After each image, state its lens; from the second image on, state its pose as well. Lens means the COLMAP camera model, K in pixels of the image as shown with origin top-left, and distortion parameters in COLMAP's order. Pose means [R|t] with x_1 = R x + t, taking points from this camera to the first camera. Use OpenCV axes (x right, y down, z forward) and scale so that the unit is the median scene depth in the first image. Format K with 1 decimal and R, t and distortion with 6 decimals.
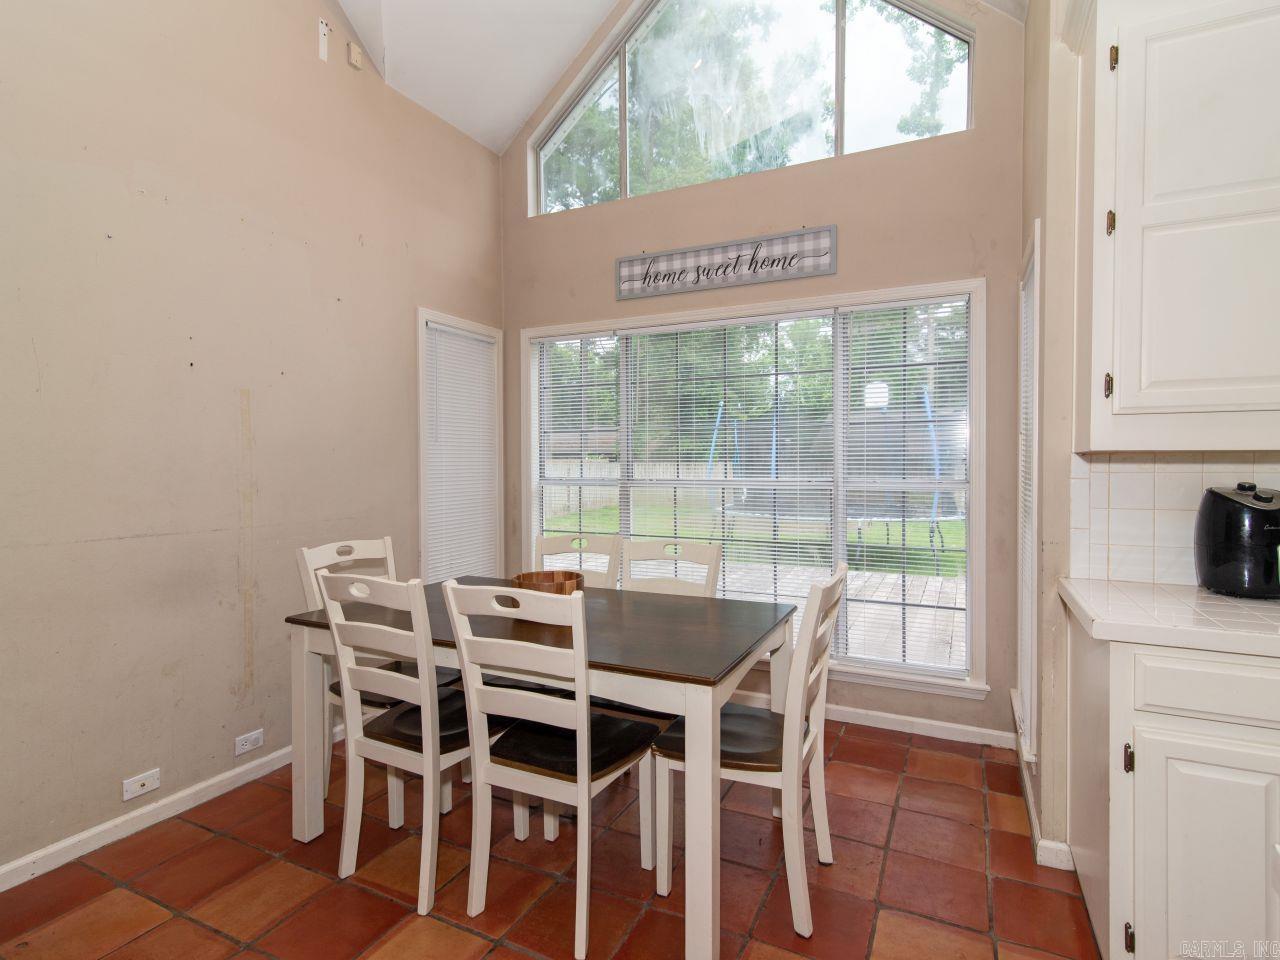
lens RADIAL K [[677.7, 0, 648.2], [0, 677.7, 469.3], [0, 0, 1]] dist [0.021391, 0.000988]
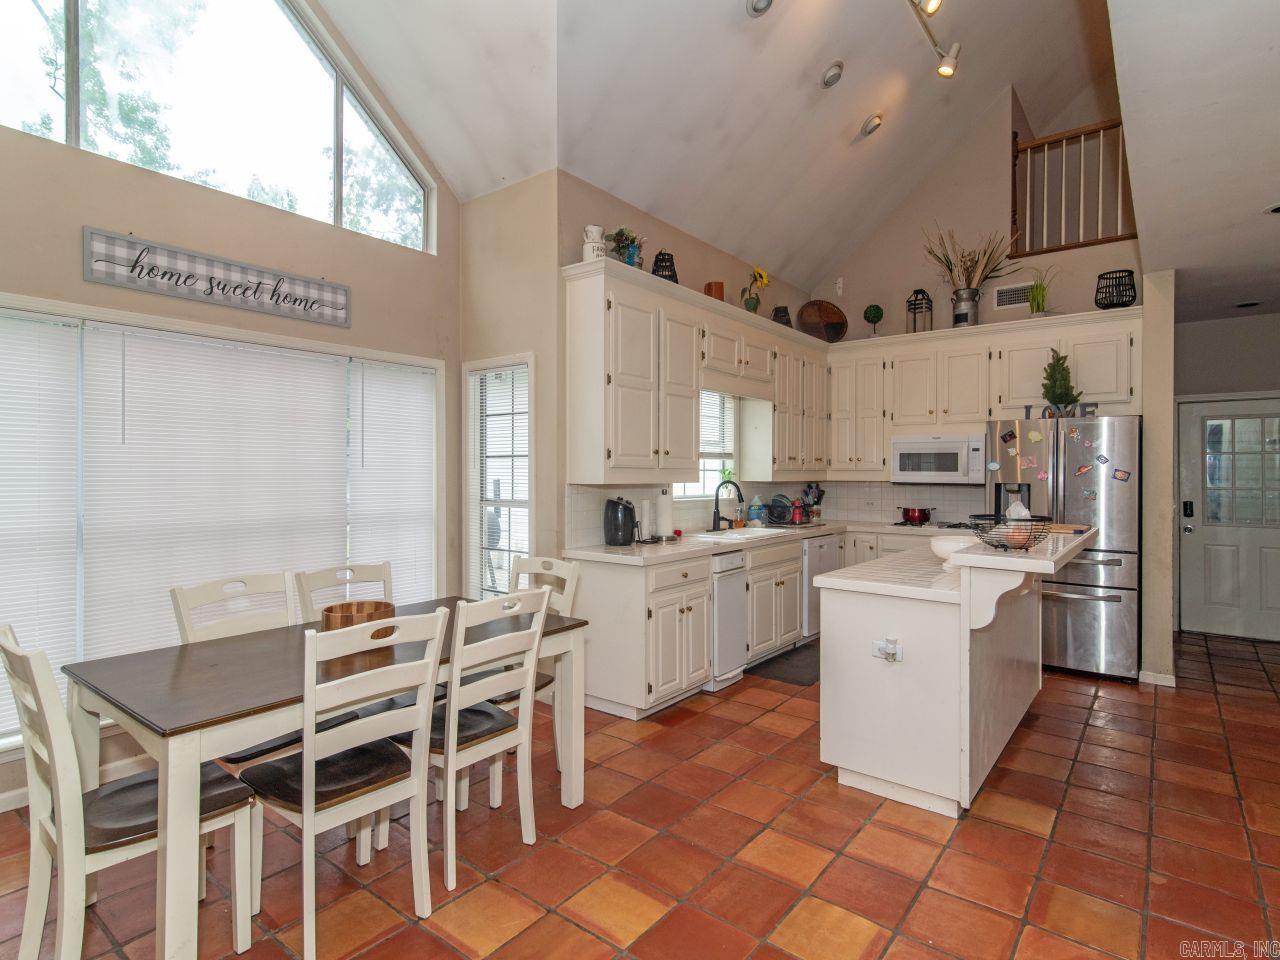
lens RADIAL K [[677.7, 0, 657.8], [0, 677.7, 468.0], [0, 0, 1]] dist [0.021391, 0.000988]
pose [[0.187847, 0.006386, 0.982178, -0.746141], [0.000971, 0.999977, -0.006688, -0.033934], [-0.982198, 0.002210, 0.187836, 0.237716]]
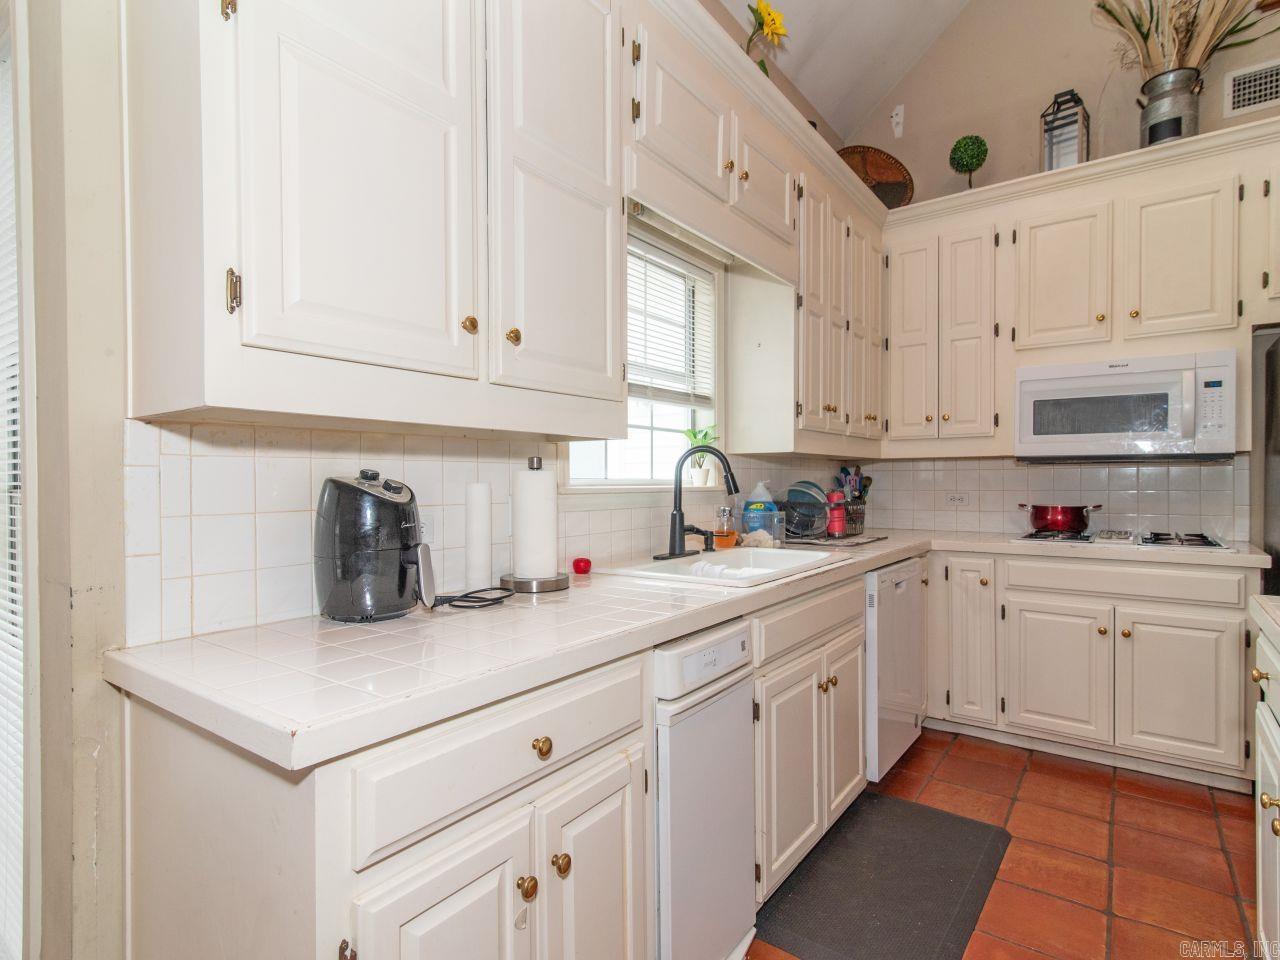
lens RADIAL K [[677.7, 0, 615.1], [0, 677.7, 495.0], [0, 0, 1]] dist [0.021391, 0.000988]
pose [[0.215940, -0.026585, 0.976045, 0.103954], [0.010329, 0.999636, 0.024942, 0.016983], [-0.976352, 0.004695, 0.216136, 0.308574]]
